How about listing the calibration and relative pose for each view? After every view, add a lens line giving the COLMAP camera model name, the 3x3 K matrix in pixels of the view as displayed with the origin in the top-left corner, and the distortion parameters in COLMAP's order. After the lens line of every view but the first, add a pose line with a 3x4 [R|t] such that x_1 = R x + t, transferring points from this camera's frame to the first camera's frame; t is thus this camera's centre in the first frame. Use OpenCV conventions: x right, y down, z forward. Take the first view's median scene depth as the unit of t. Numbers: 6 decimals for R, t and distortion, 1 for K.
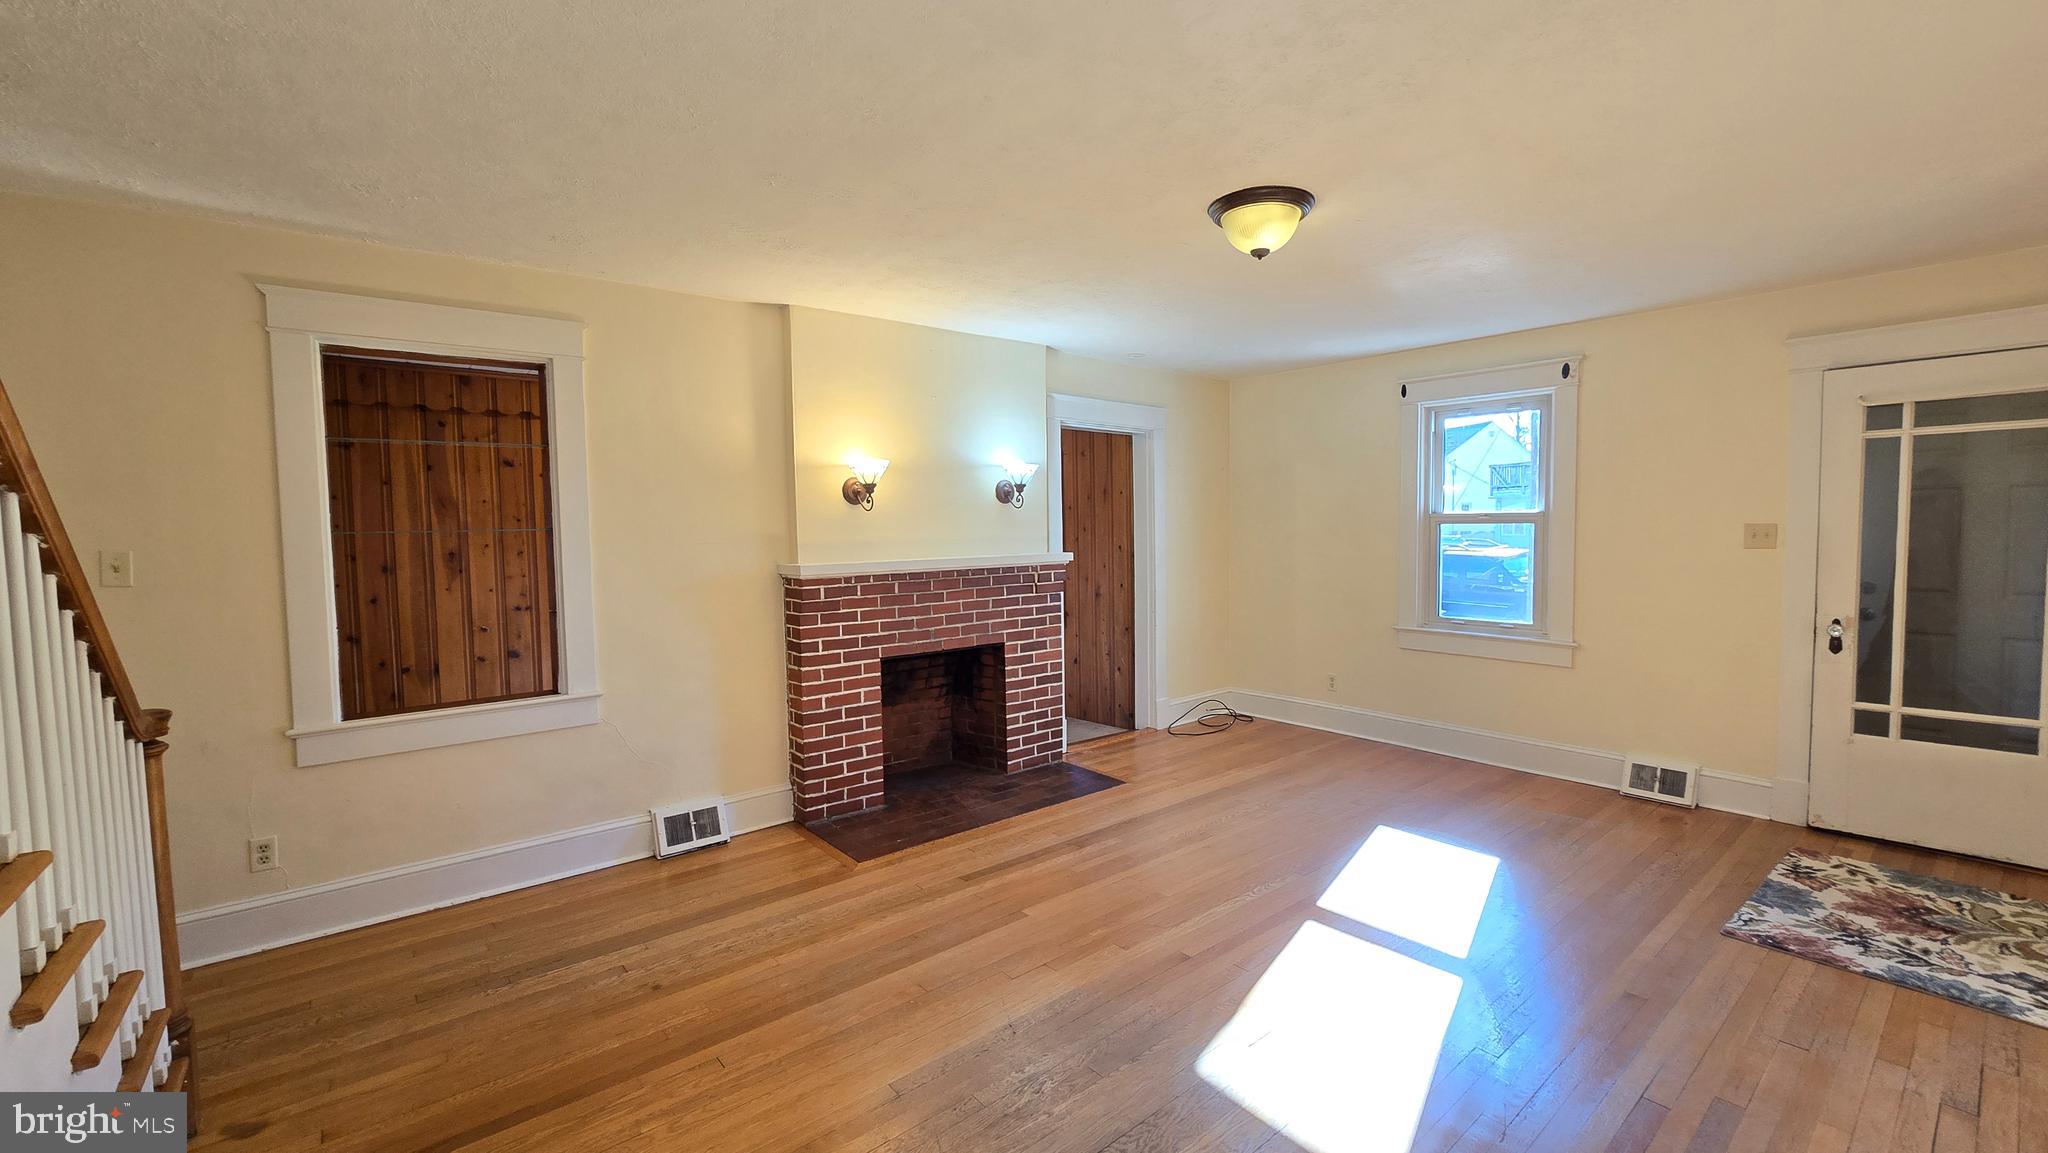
lens RADIAL K [[842.9, 0, 1042.1], [0, 842.9, 578.3], [0, 0, 1]] dist [0.003111, 0.000797]
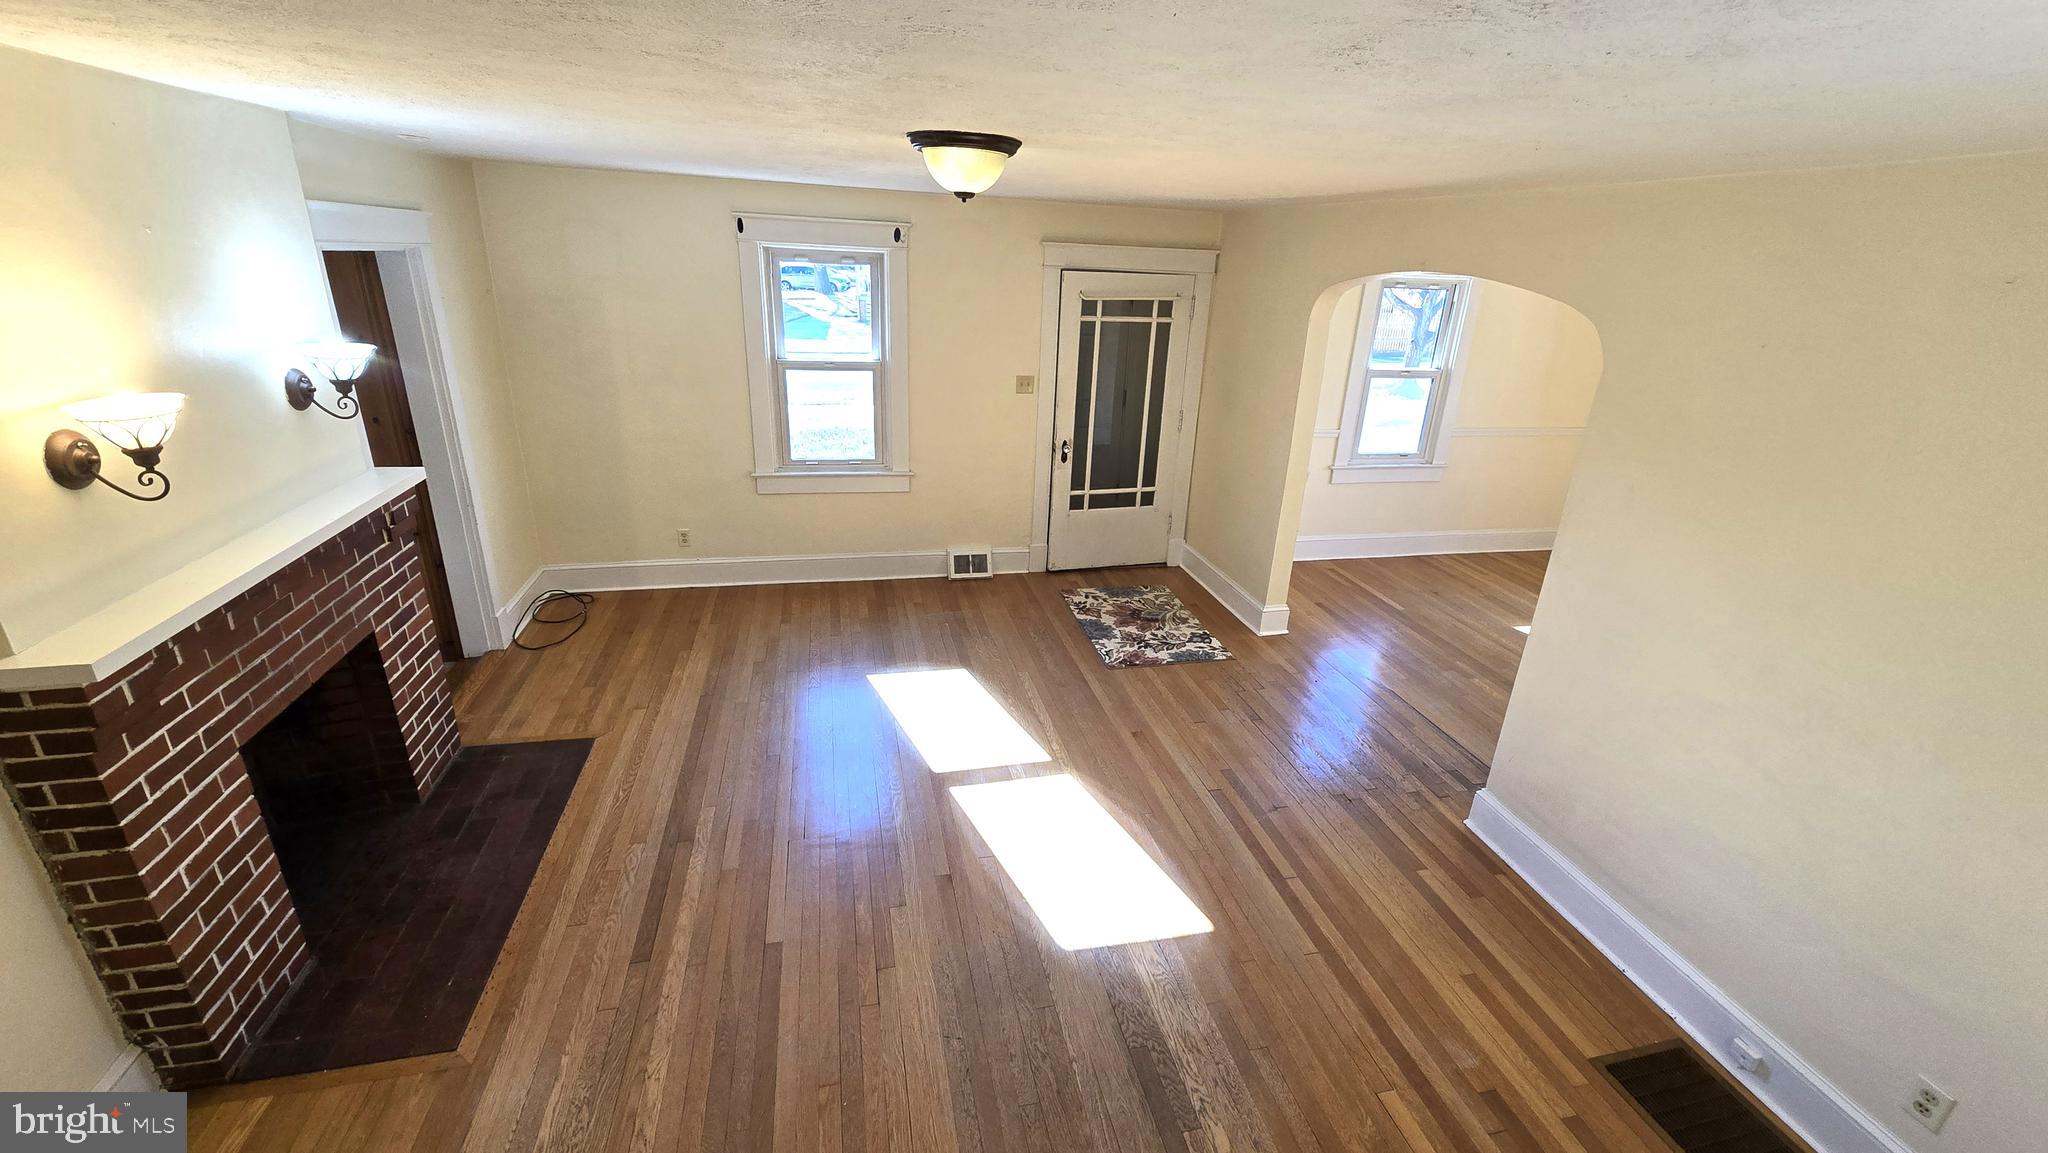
lens RADIAL K [[842.9, 0, 1045.4], [0, 842.9, 574.0], [0, 0, 1]] dist [0.003111, 0.000797]
pose [[0.442816, -0.289991, 0.848421, -0.450983], [0.007402, 0.947402, 0.319959, -0.214132], [-0.896582, -0.135403, 0.421672, 0.351275]]
